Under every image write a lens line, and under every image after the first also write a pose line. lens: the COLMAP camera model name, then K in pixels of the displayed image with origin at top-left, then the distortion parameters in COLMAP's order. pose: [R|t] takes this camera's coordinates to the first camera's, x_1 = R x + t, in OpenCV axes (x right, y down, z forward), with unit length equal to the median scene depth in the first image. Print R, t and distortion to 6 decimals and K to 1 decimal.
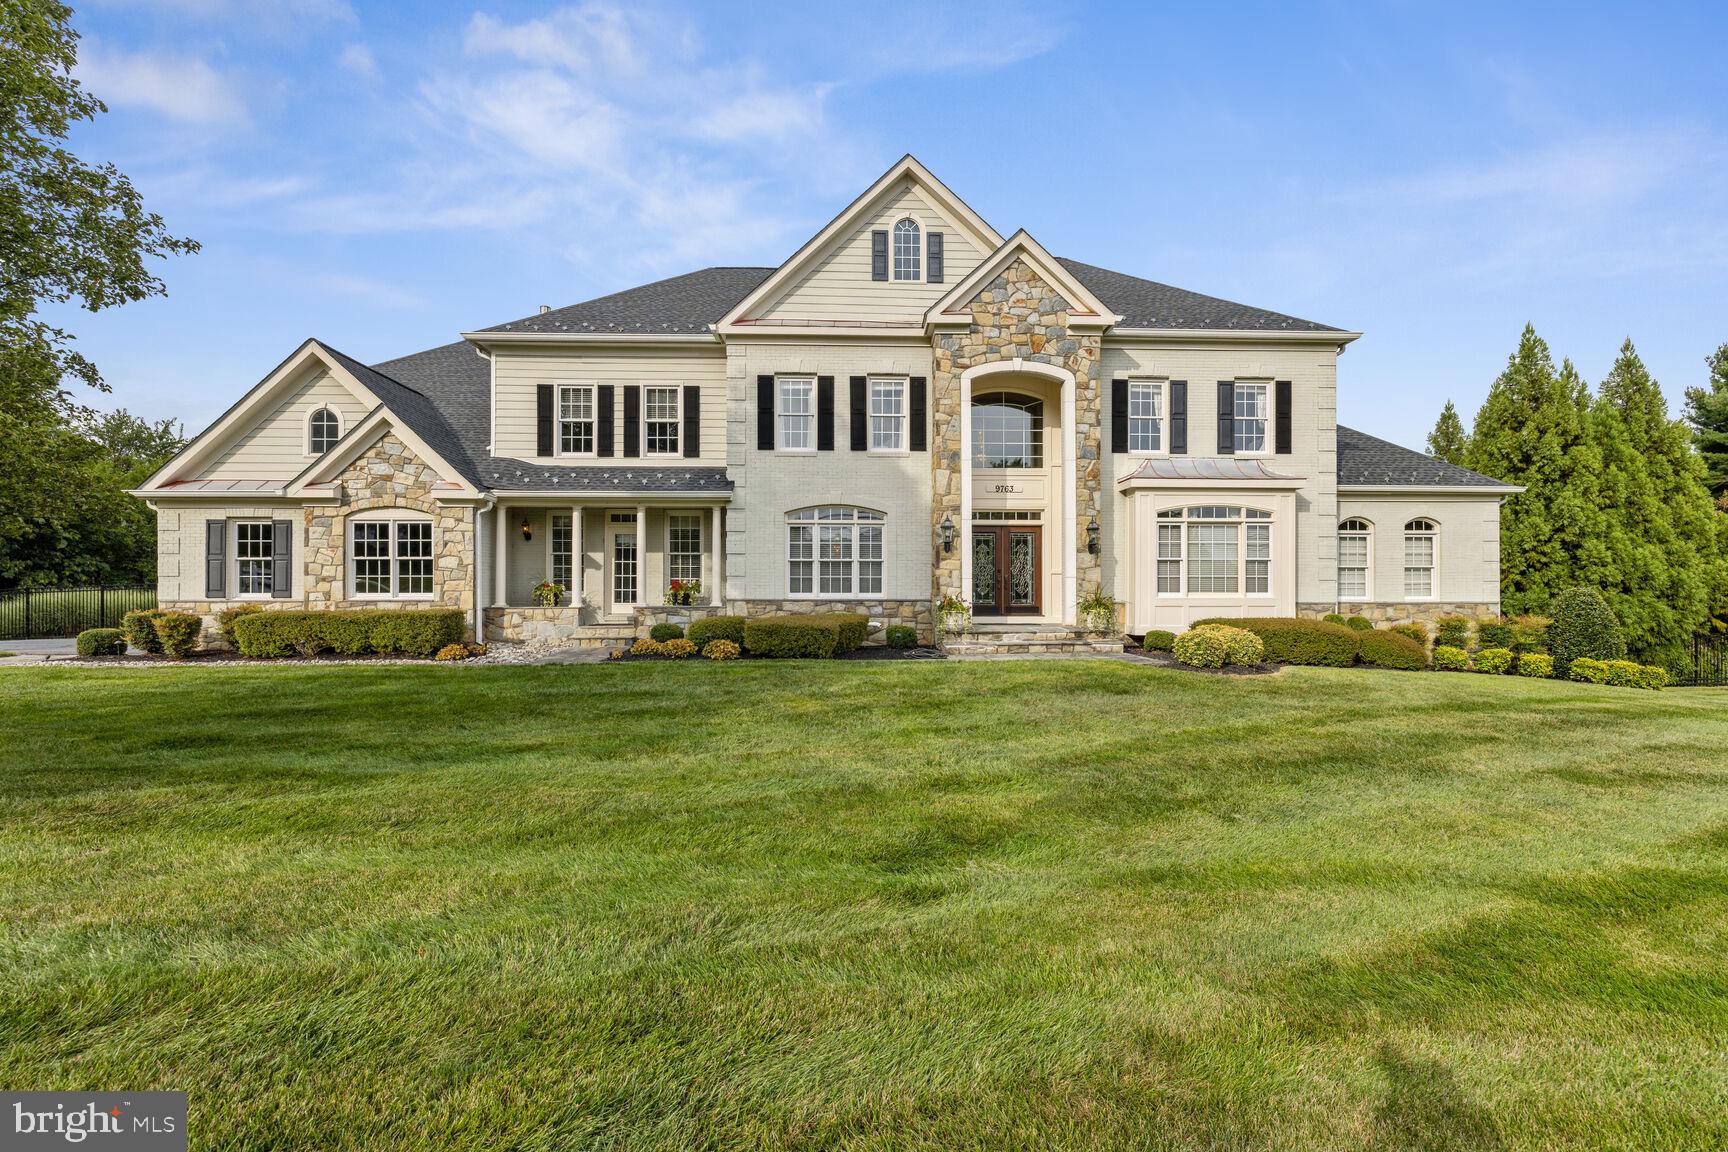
lens RADIAL K [[737.8, 0, 861.9], [0, 737.8, 608.4], [0, 0, 1]] dist [-0.001592, -0.000075]
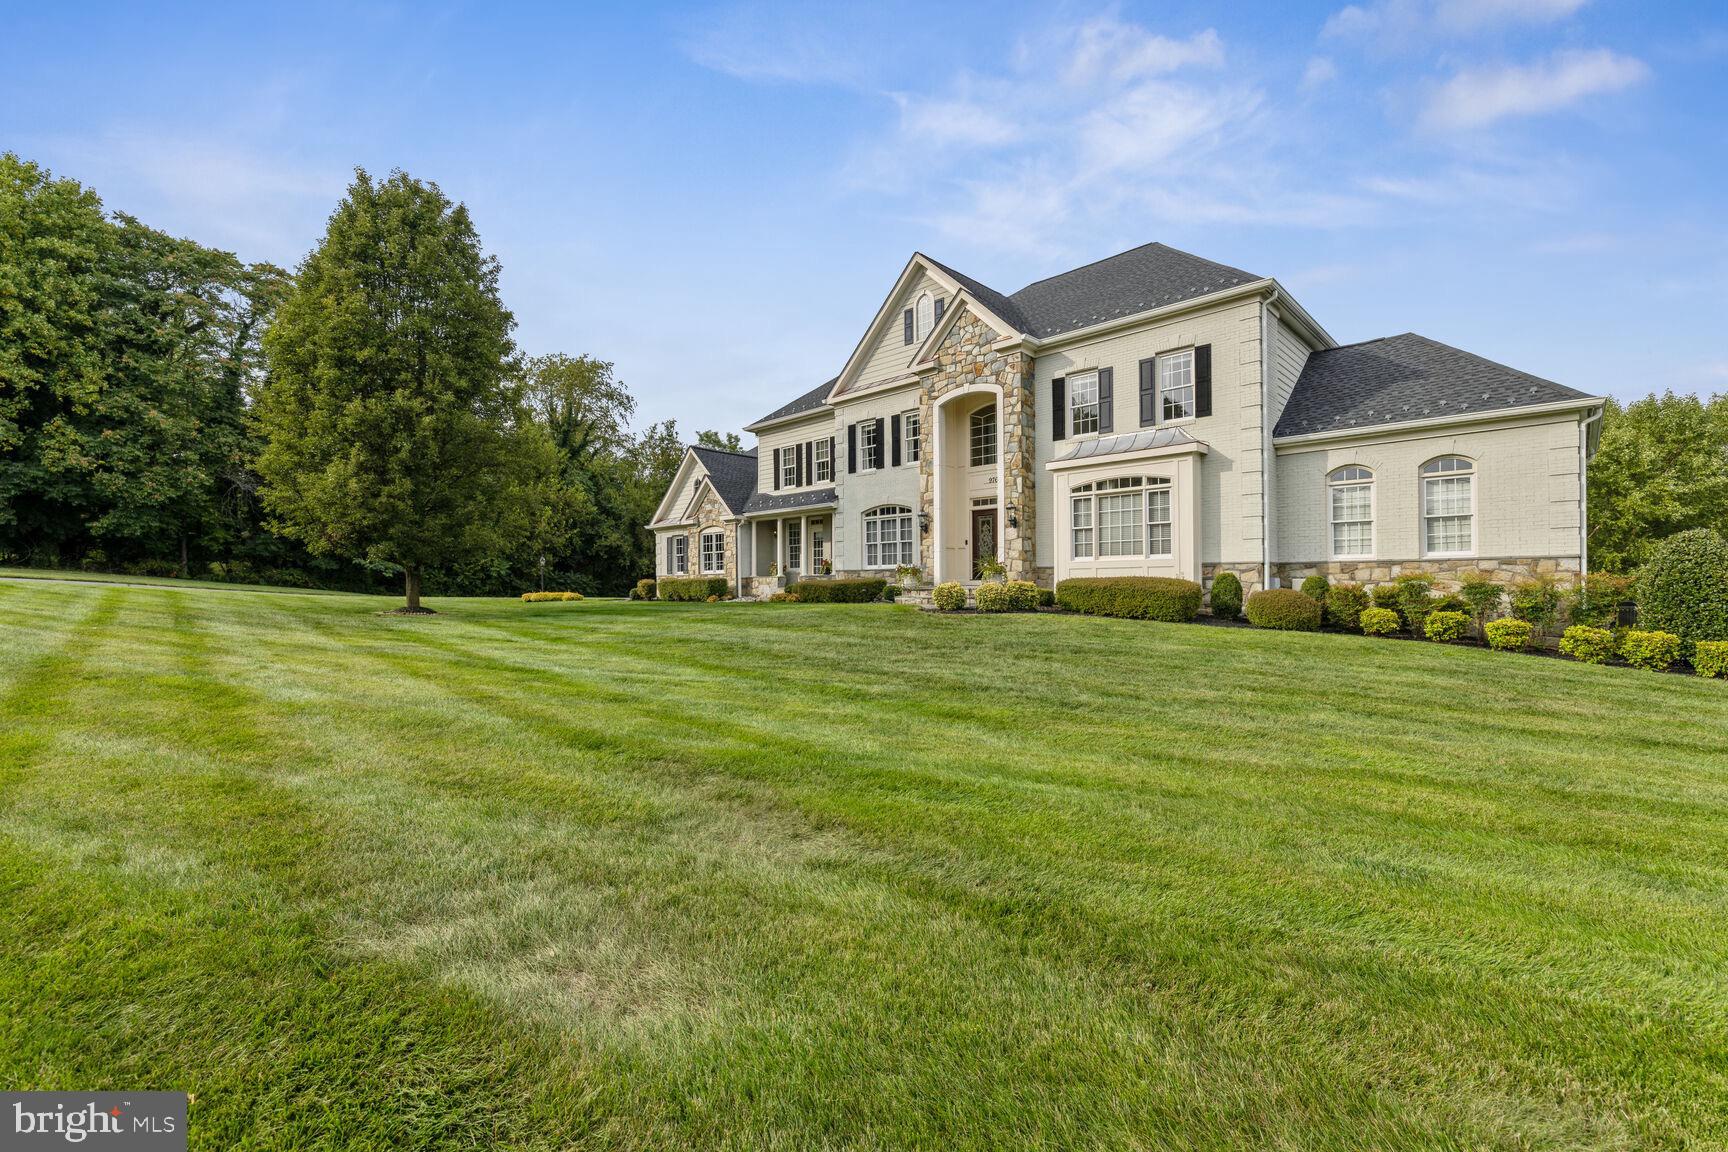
lens RADIAL K [[737.8, 0, 866.5], [0, 737.8, 580.3], [0, 0, 1]] dist [-0.001592, -0.000075]
pose [[0.680940, -0.008303, -0.732292, 1.014756], [0.005241, 0.999965, -0.006464, 0.019179], [0.732320, 0.000564, 0.680960, -0.028224]]
